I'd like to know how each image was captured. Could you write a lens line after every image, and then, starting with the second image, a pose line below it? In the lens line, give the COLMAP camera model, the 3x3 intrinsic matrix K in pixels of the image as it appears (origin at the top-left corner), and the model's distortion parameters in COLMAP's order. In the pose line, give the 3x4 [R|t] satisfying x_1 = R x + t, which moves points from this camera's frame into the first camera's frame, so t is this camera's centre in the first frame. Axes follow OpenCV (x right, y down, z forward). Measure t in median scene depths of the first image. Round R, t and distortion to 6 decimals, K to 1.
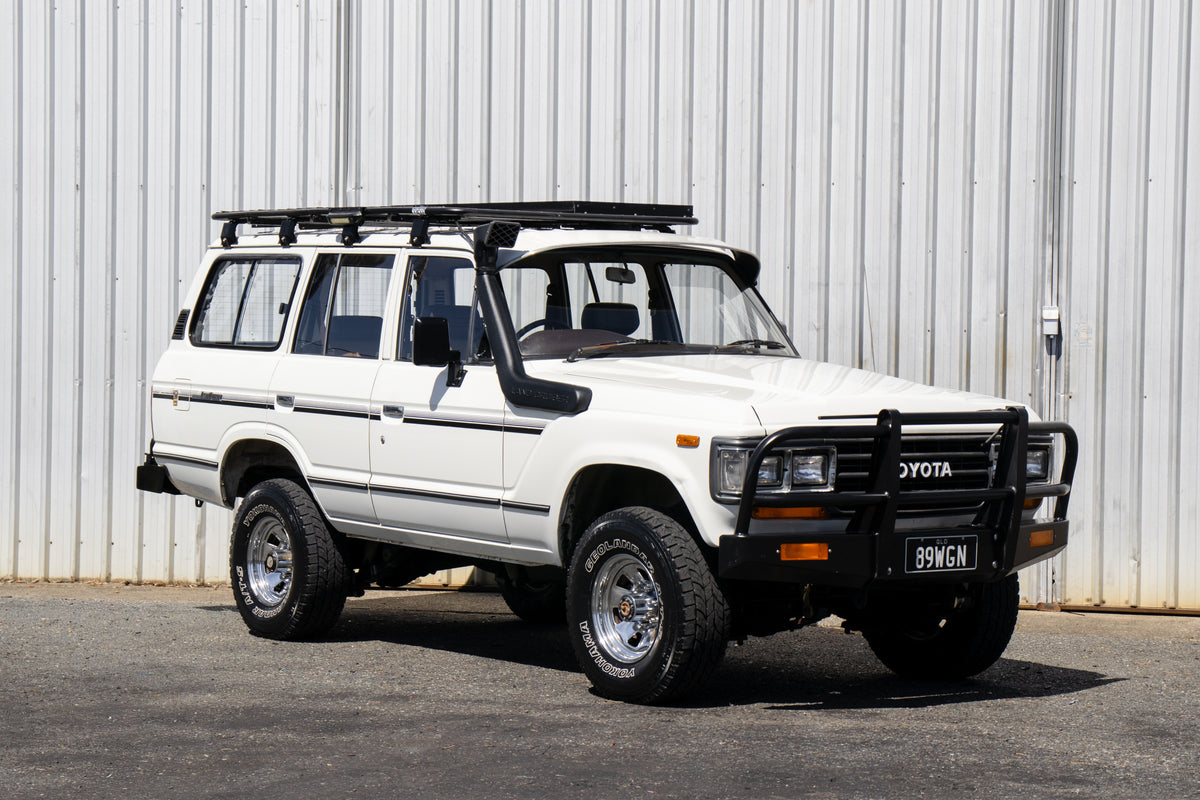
lens RADIAL K [[2537.6, 0, 596.6], [0, 2537.6, 446.5], [0, 0, 1]] dist [0.151308, 0.138402]
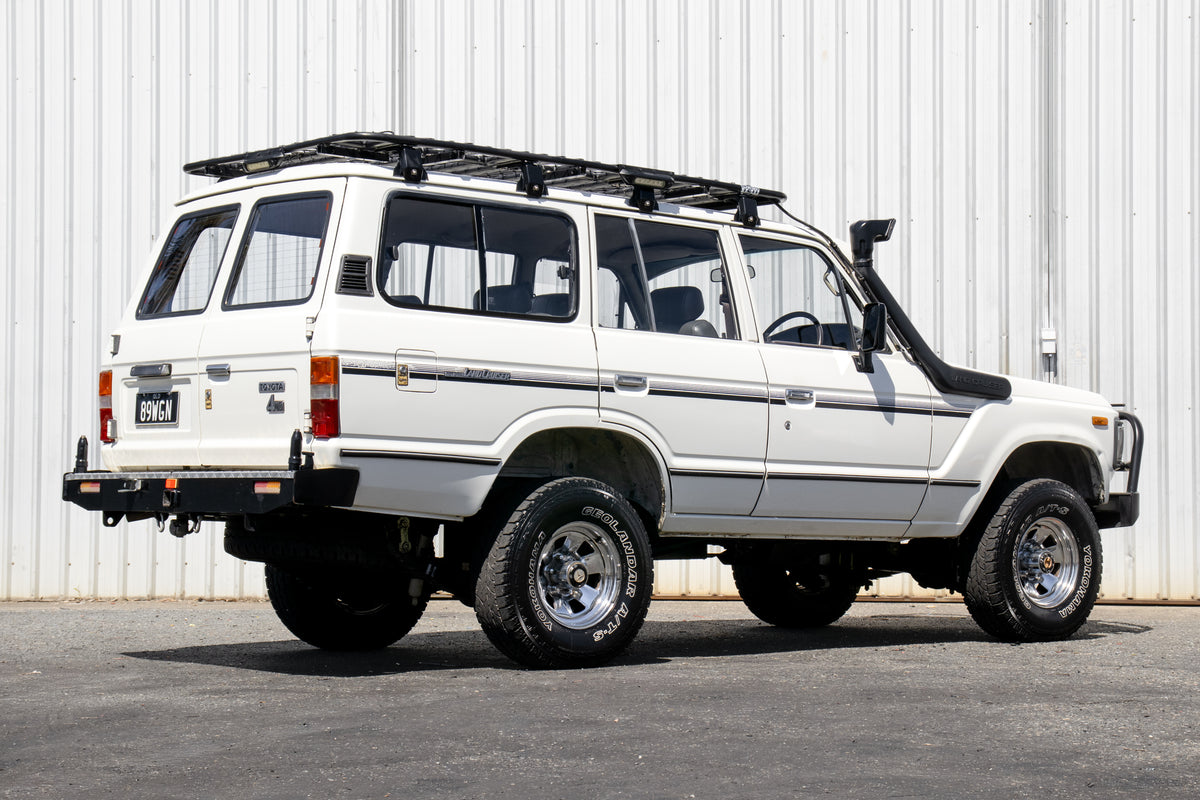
lens RADIAL K [[2537.6, 0, 596.6], [0, 2537.6, 446.5], [0, 0, 1]] dist [0.151308, 0.138402]
pose [[-0.046144, 0.013023, 0.998850, -1.176104], [0.031993, 0.999421, -0.011552, 0.015979], [-0.998422, 0.031424, -0.046534, 1.262804]]
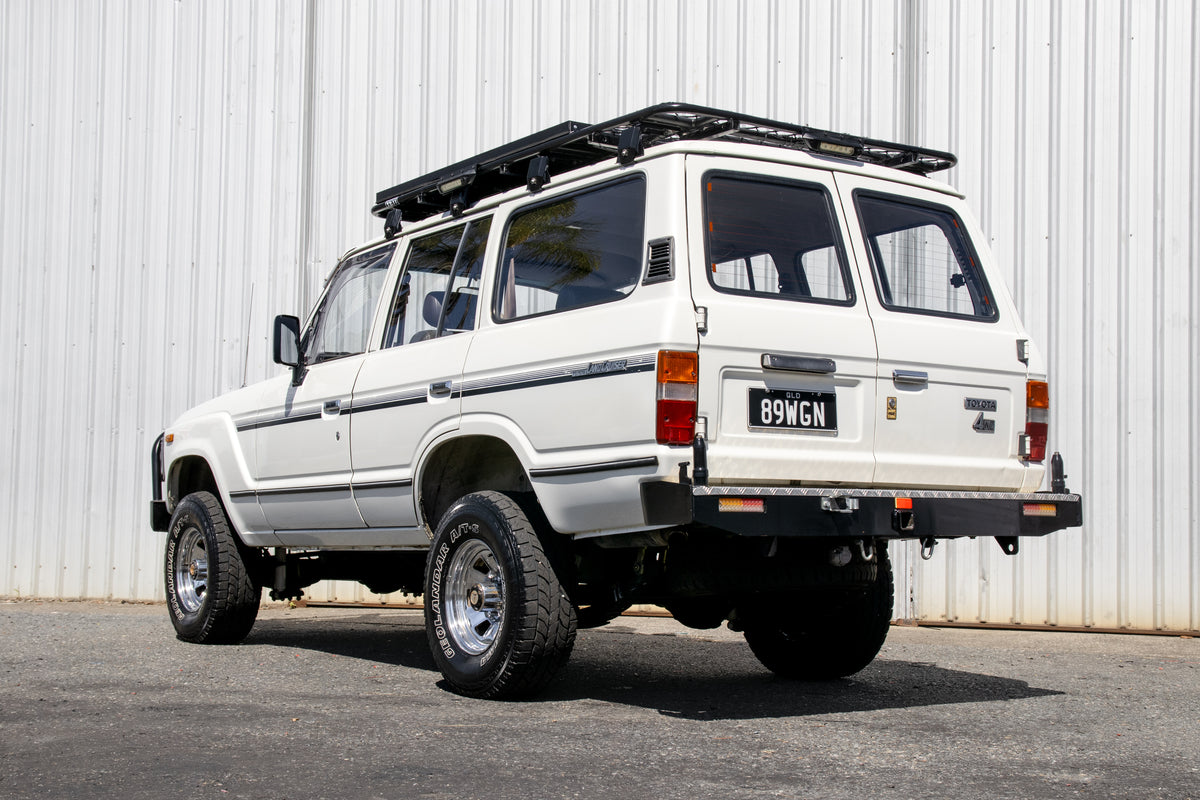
lens RADIAL K [[1805.6, 0, 597.3], [0, 1805.6, 433.0], [0, 0, 1]] dist [0.041106, 0.076744]
pose [[-0.999568, -0.018673, 0.022689, -0.075718], [-0.018888, 0.999778, -0.009288, -0.002686], [-0.022510, -0.009712, -0.999699, 2.003294]]
